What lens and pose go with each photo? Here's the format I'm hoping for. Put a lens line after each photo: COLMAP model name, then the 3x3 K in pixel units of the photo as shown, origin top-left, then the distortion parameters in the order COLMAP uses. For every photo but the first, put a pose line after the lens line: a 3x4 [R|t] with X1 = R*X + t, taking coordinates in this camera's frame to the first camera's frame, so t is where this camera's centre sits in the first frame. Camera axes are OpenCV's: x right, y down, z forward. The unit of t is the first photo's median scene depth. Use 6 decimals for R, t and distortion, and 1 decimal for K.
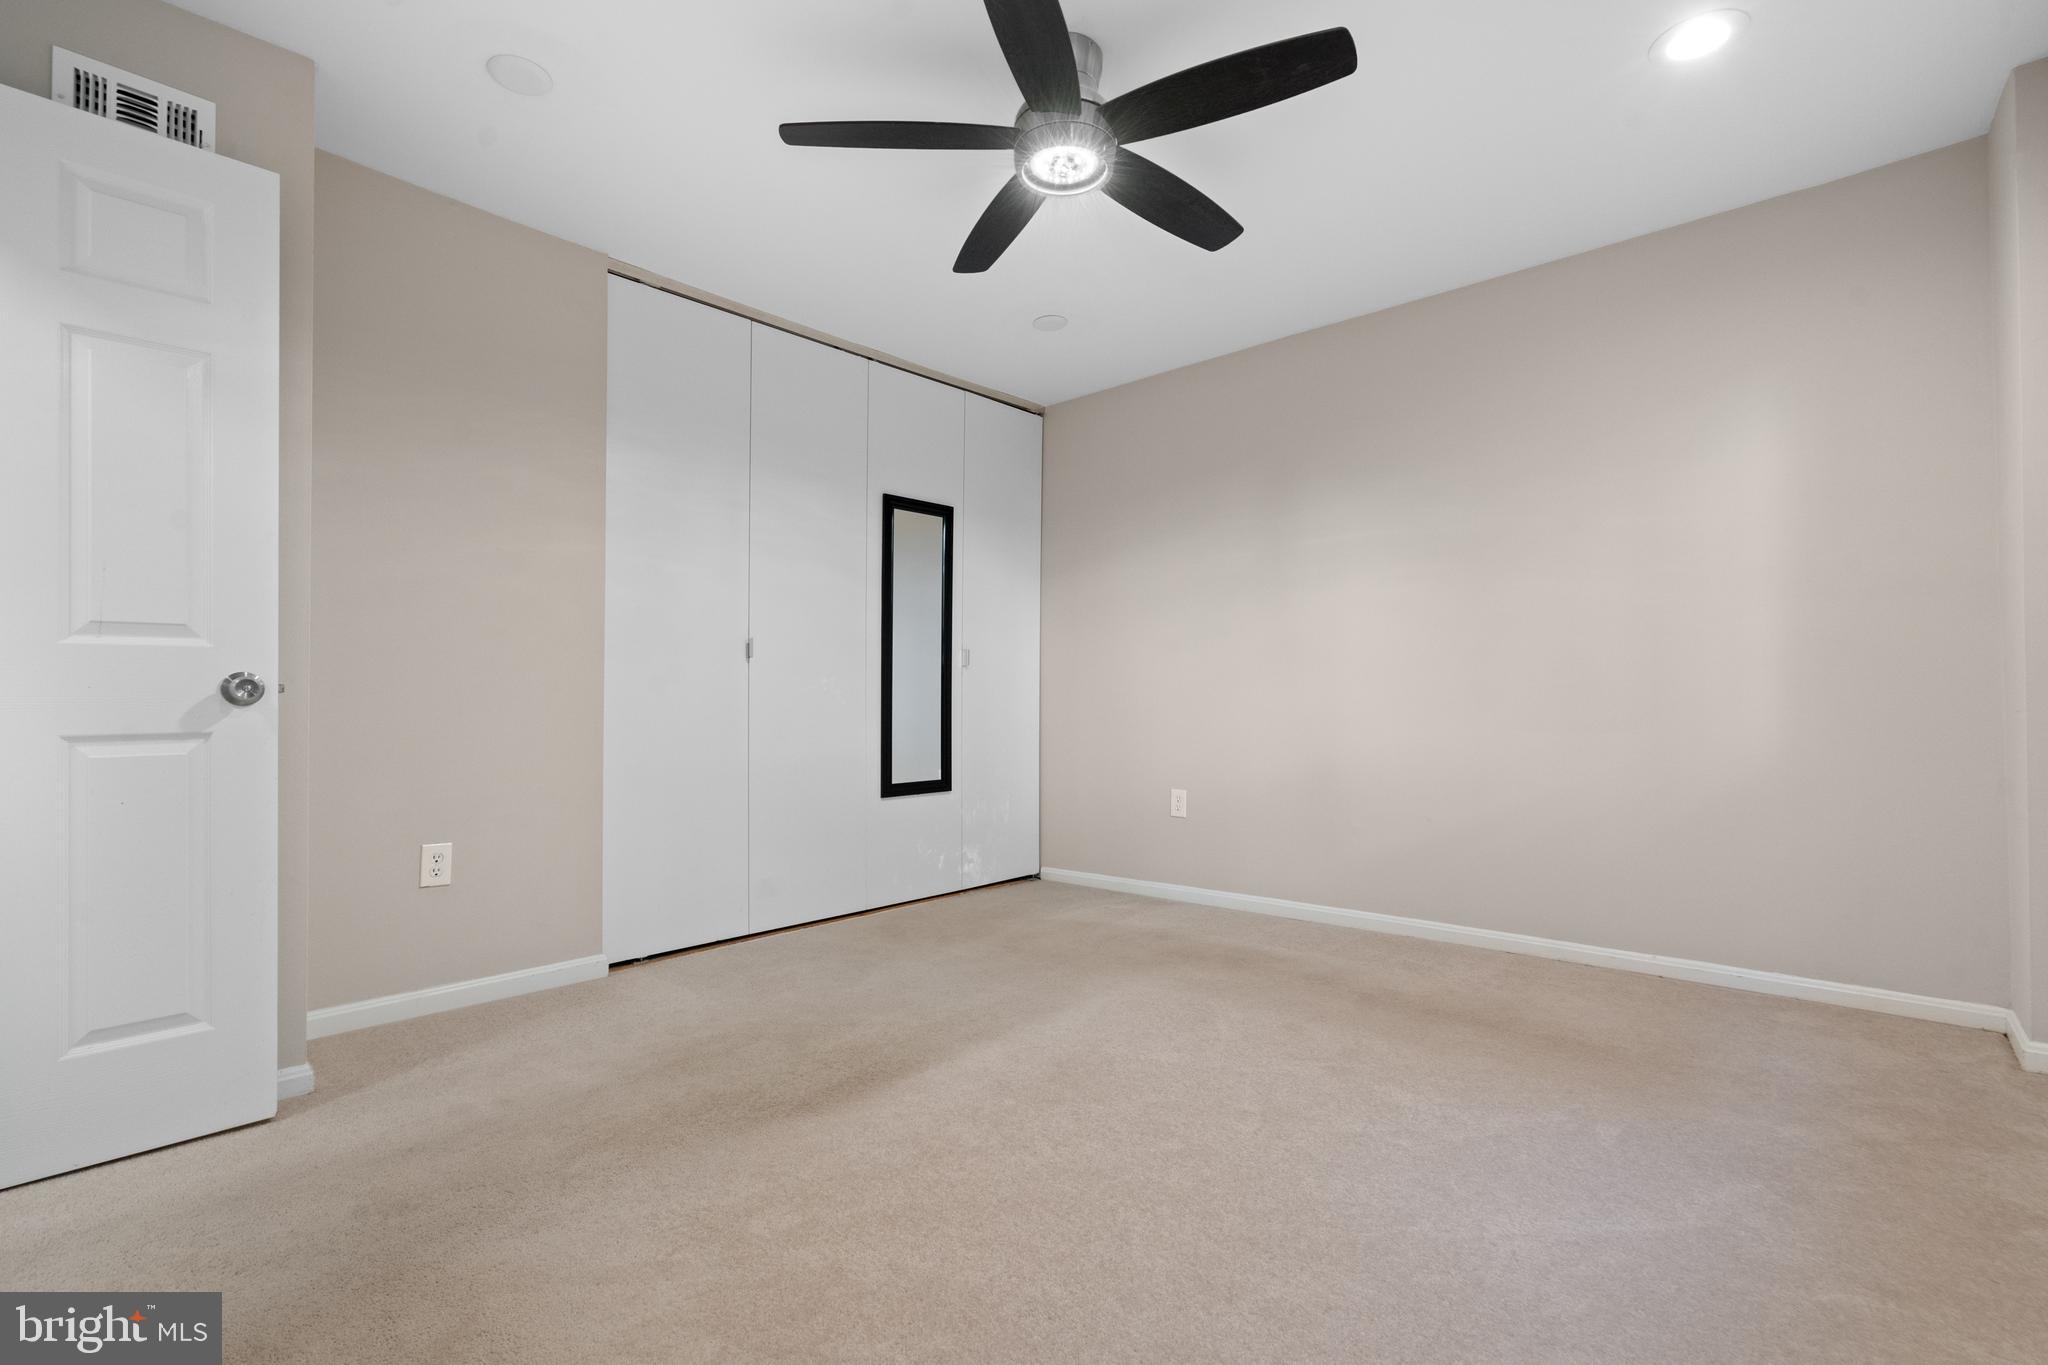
lens RADIAL K [[935.0, 0, 1013.1], [0, 935.0, 694.2], [0, 0, 1]] dist [-0.009764, 0.001302]
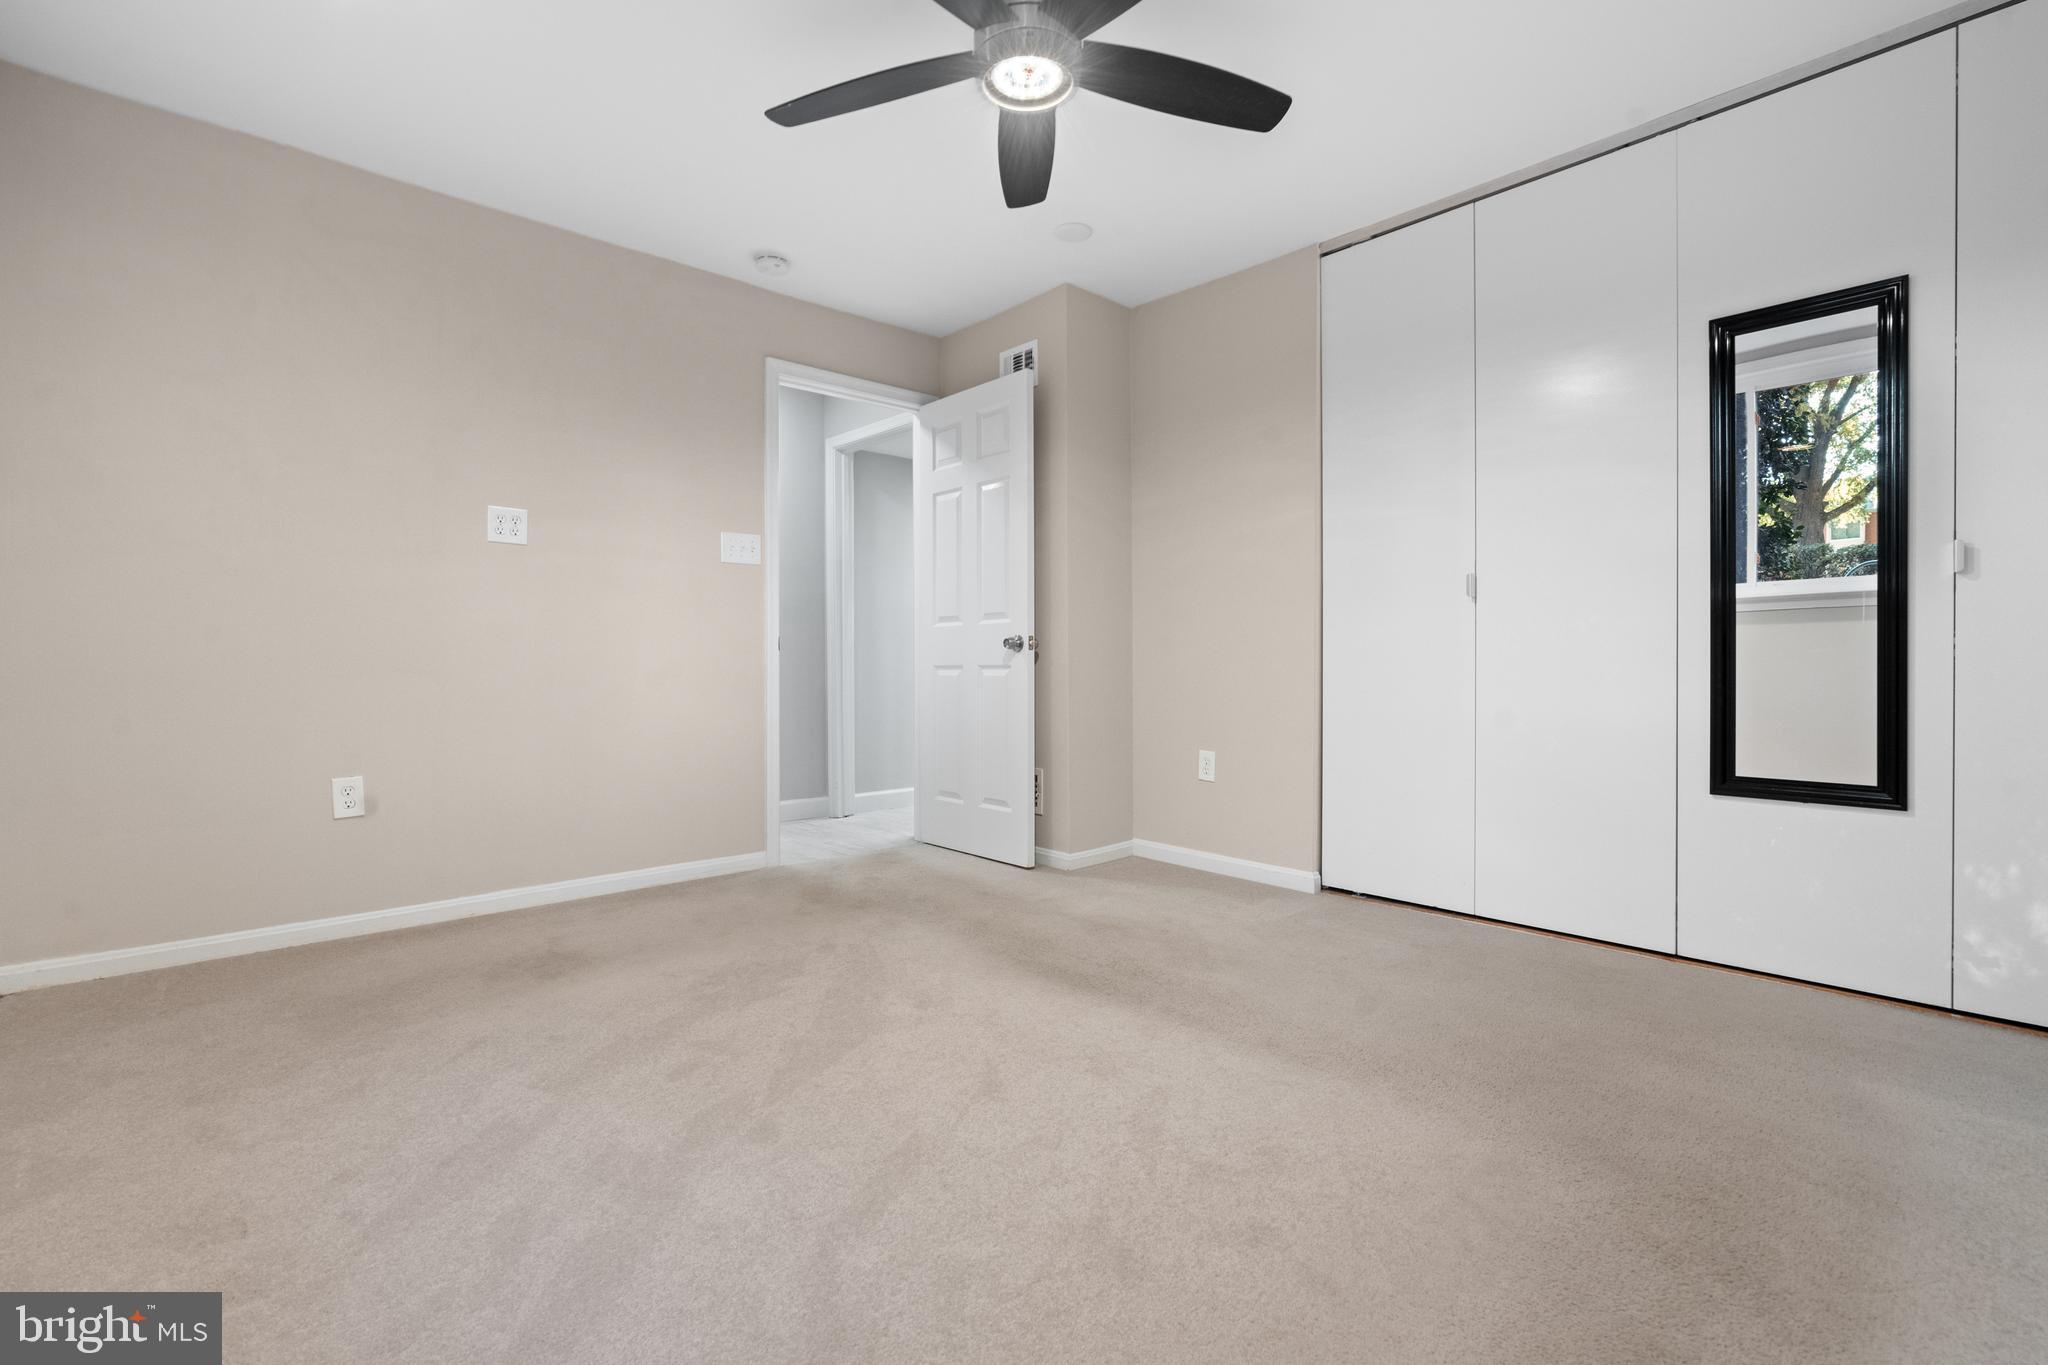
lens RADIAL K [[935.0, 0, 1013.3], [0, 935.0, 667.5], [0, 0, 1]] dist [-0.009764, 0.001302]
pose [[-0.115578, 0.013477, -0.993207, 0.720794], [0.012131, 0.999853, 0.012156, 0.012917], [0.993224, -0.010644, -0.115724, 0.779904]]
